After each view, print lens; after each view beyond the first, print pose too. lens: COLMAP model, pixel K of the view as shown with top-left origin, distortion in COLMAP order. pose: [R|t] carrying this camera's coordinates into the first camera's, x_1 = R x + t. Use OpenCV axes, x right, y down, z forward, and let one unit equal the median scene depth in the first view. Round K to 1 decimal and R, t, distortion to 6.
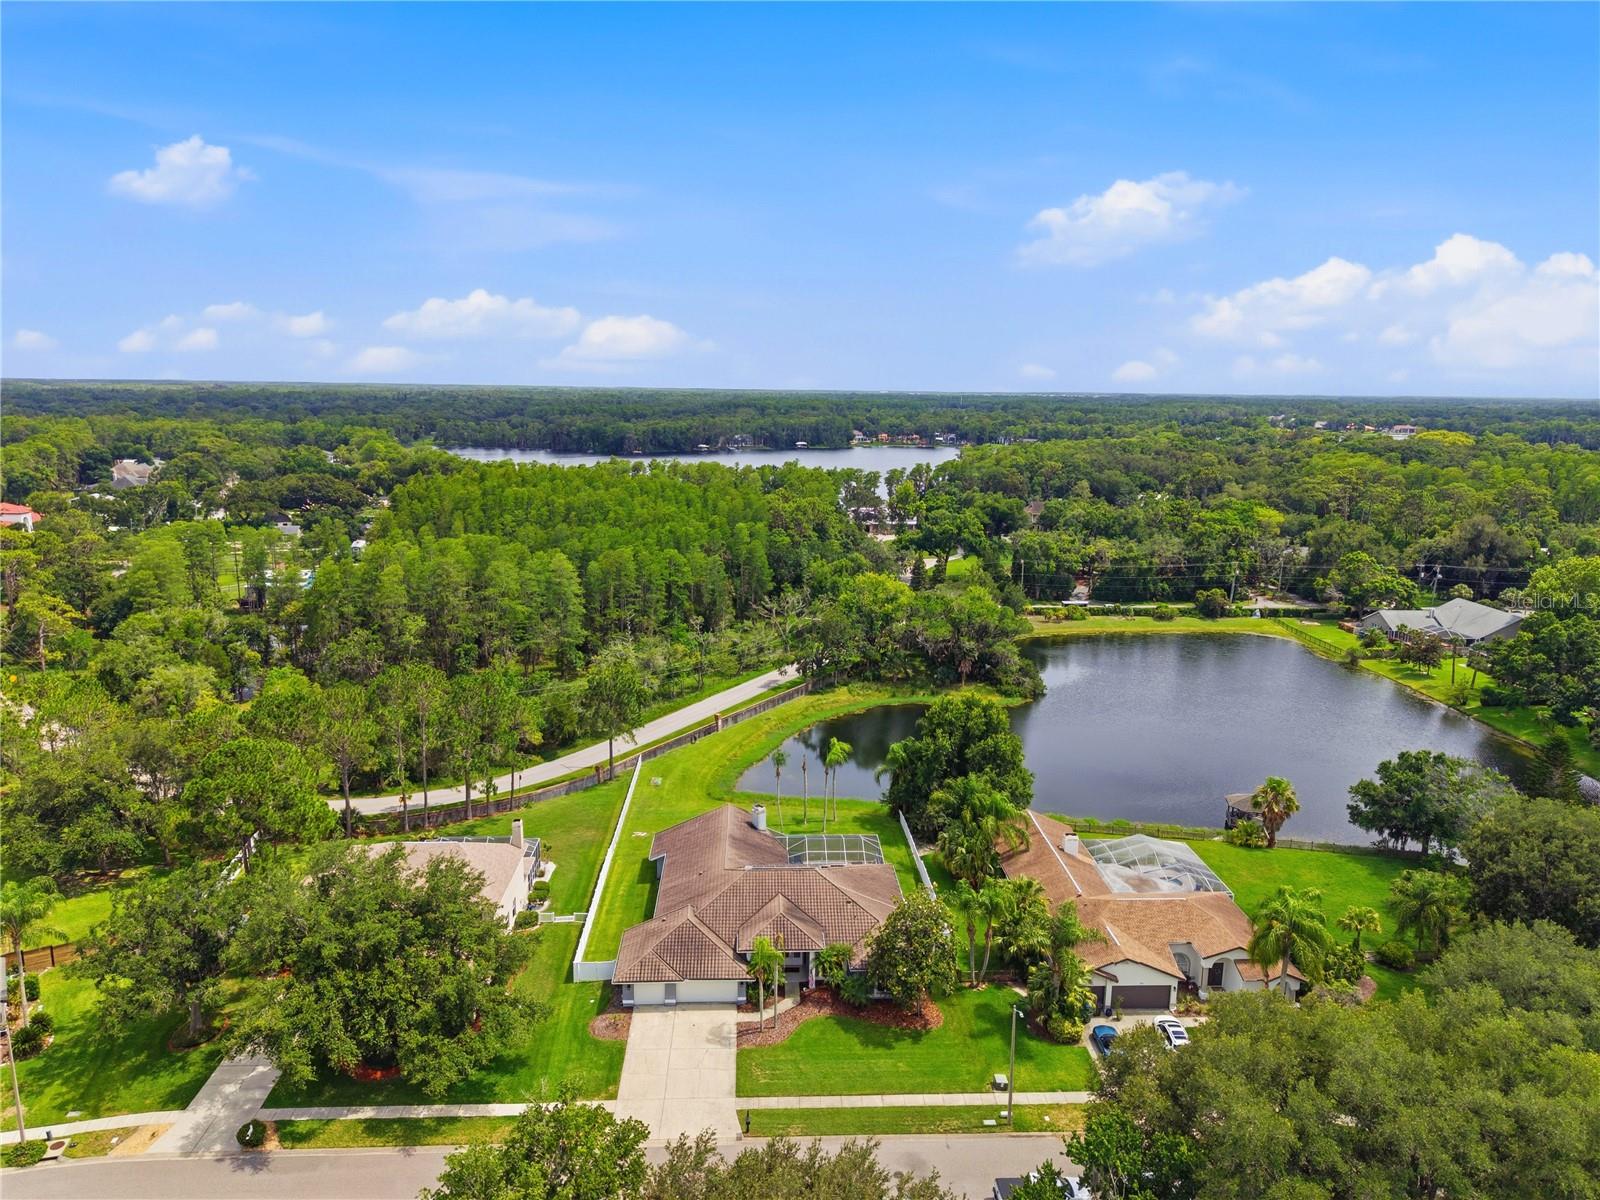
lens RADIAL K [[1067.4, 0, 778.4], [0, 1067.4, 598.9], [0, 0, 1]] dist [0.039556, -0.069656]
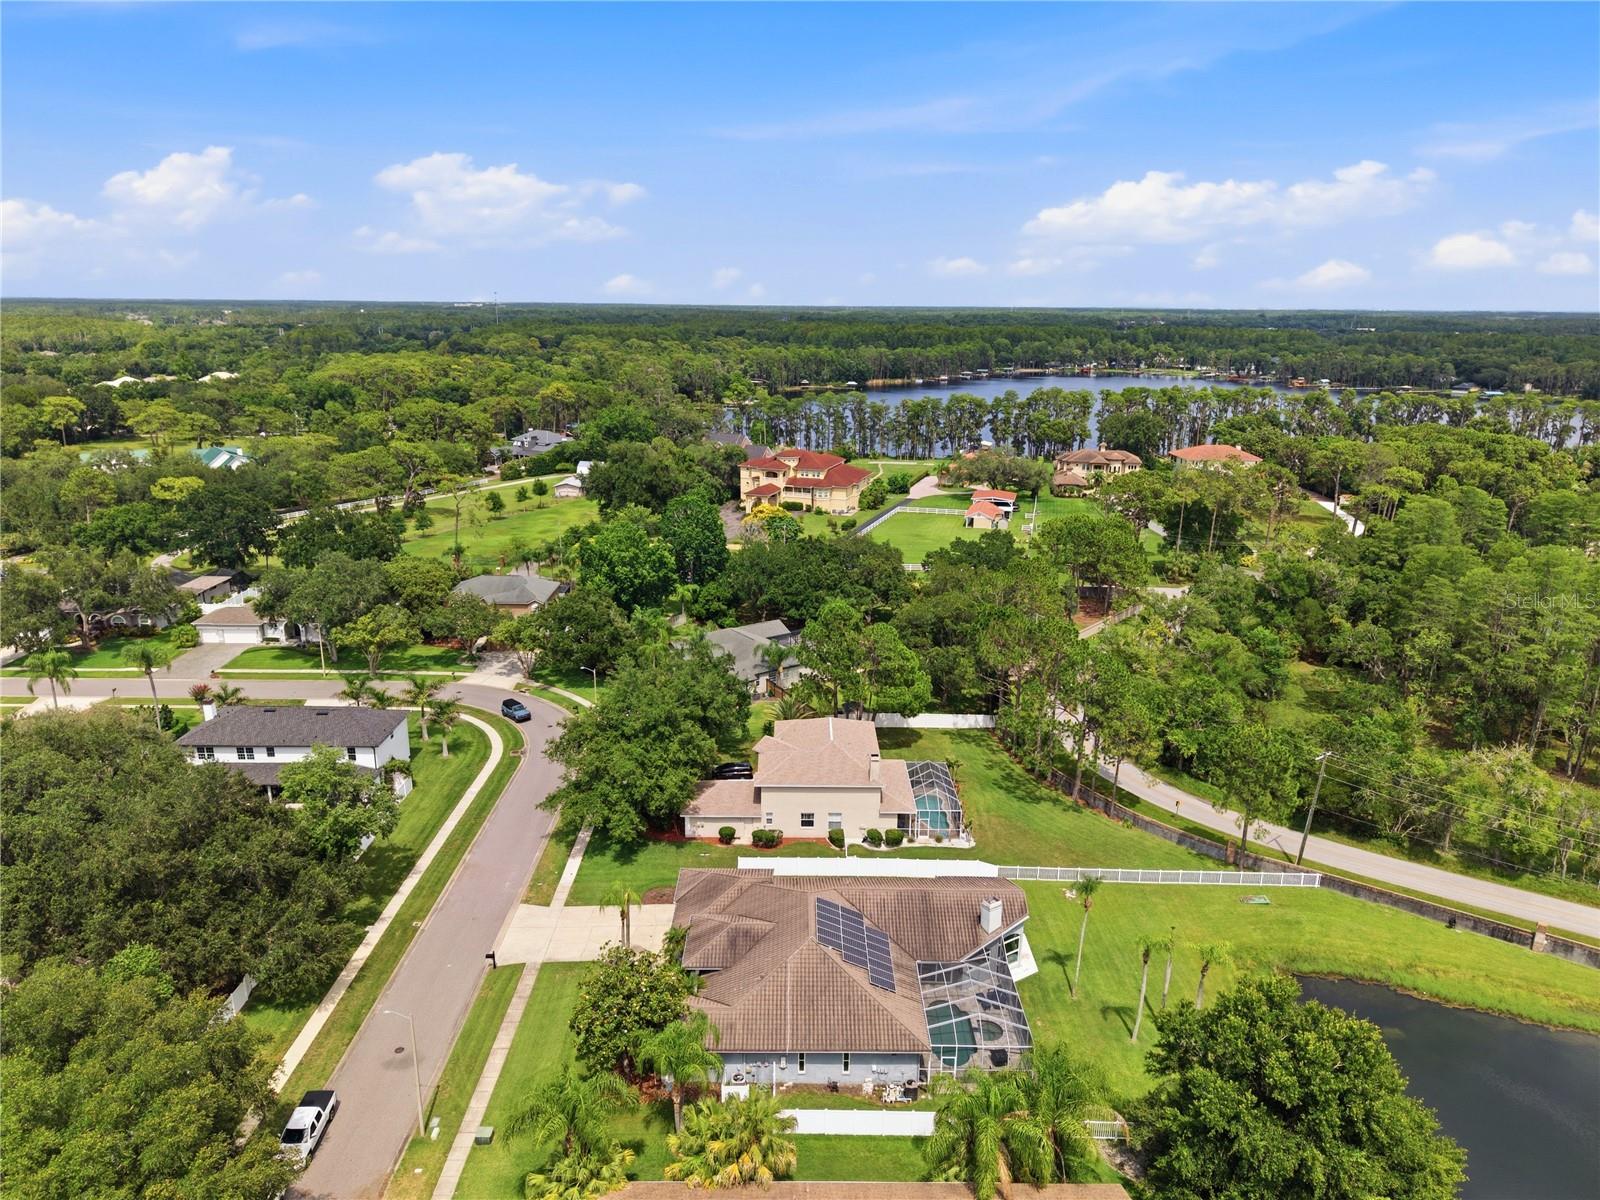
lens RADIAL K [[1041.9, 0, 795.2], [0, 1041.9, 657.5], [0, 0, 1]] dist [0.024330, -0.020787]
pose [[-0.016945, 0.305496, -0.952043, 0.761976], [-0.218244, 0.928089, 0.301694, -0.178933], [0.975747, 0.212890, 0.050947, 0.981177]]
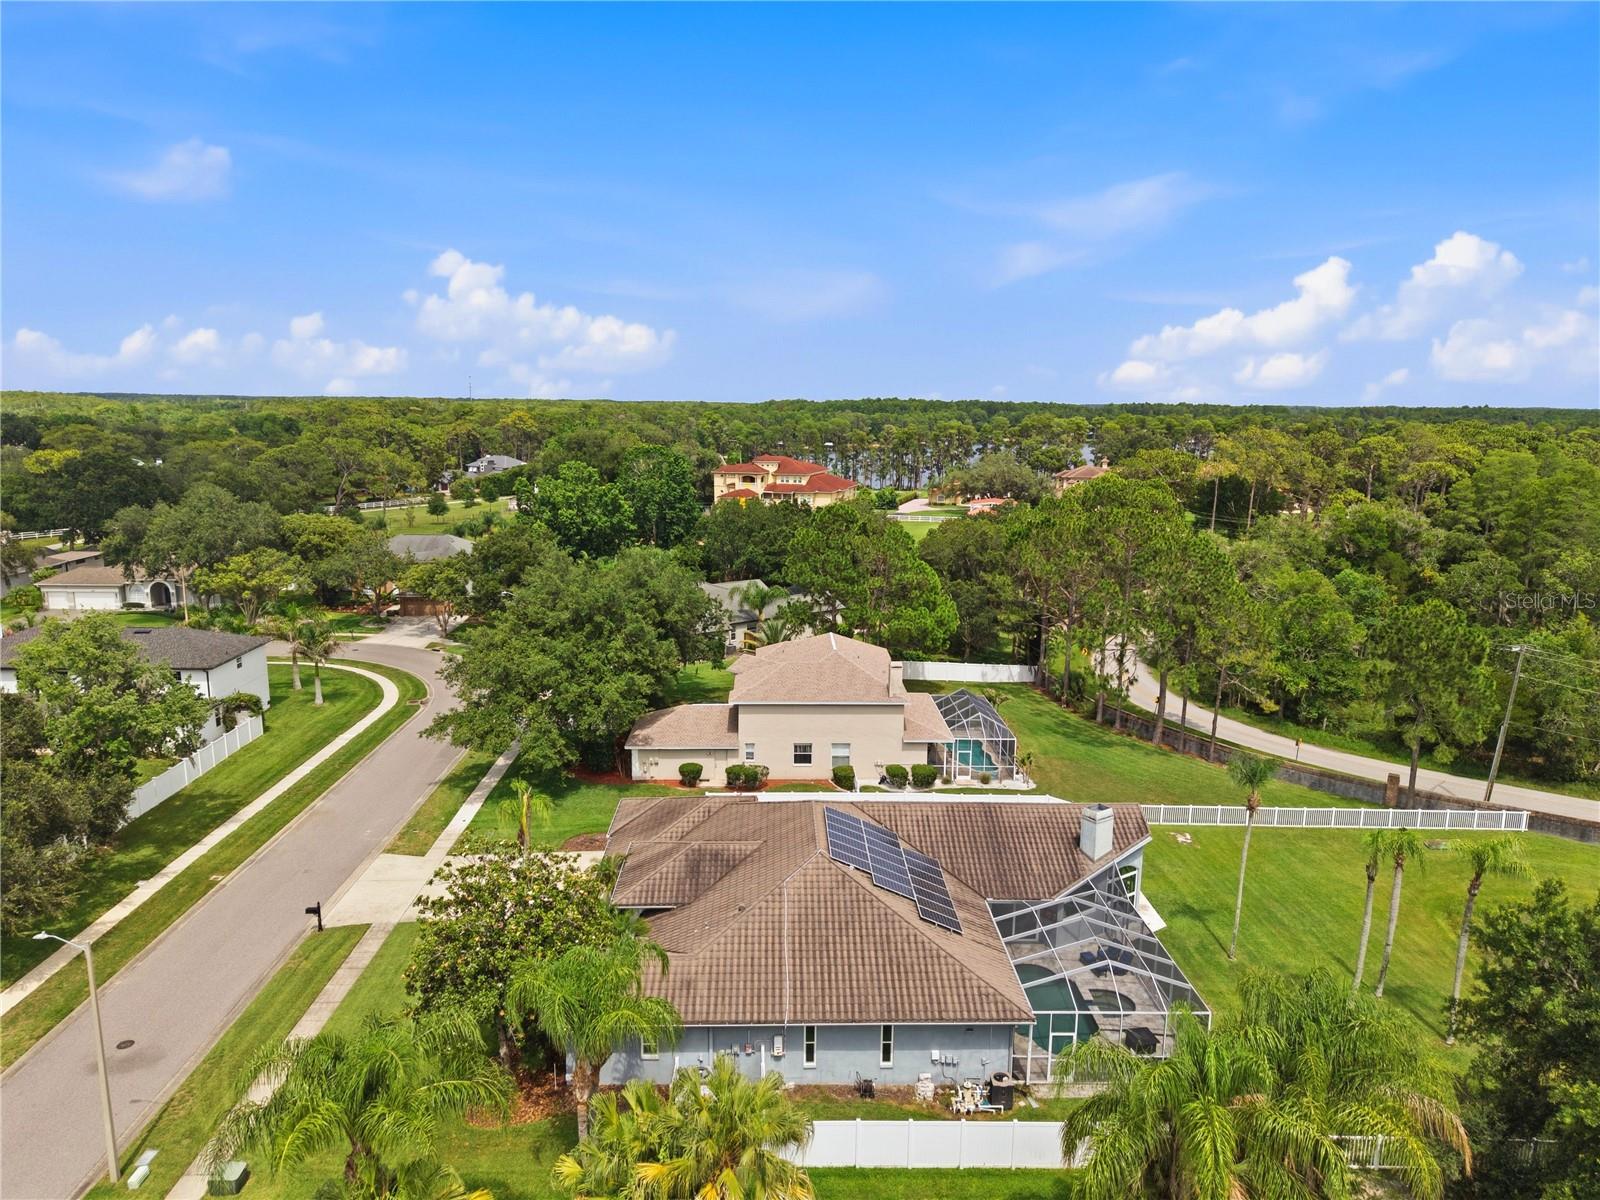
lens RADIAL K [[1041.9, 0, 795.2], [0, 1041.9, 657.5], [0, 0, 1]] dist [0.024330, -0.020787]
pose [[0.007147, 0.215745, -0.976424, 0.512618], [-0.219806, 0.952906, 0.208939, 0.086465], [0.975517, 0.213131, 0.054232, 1.023968]]
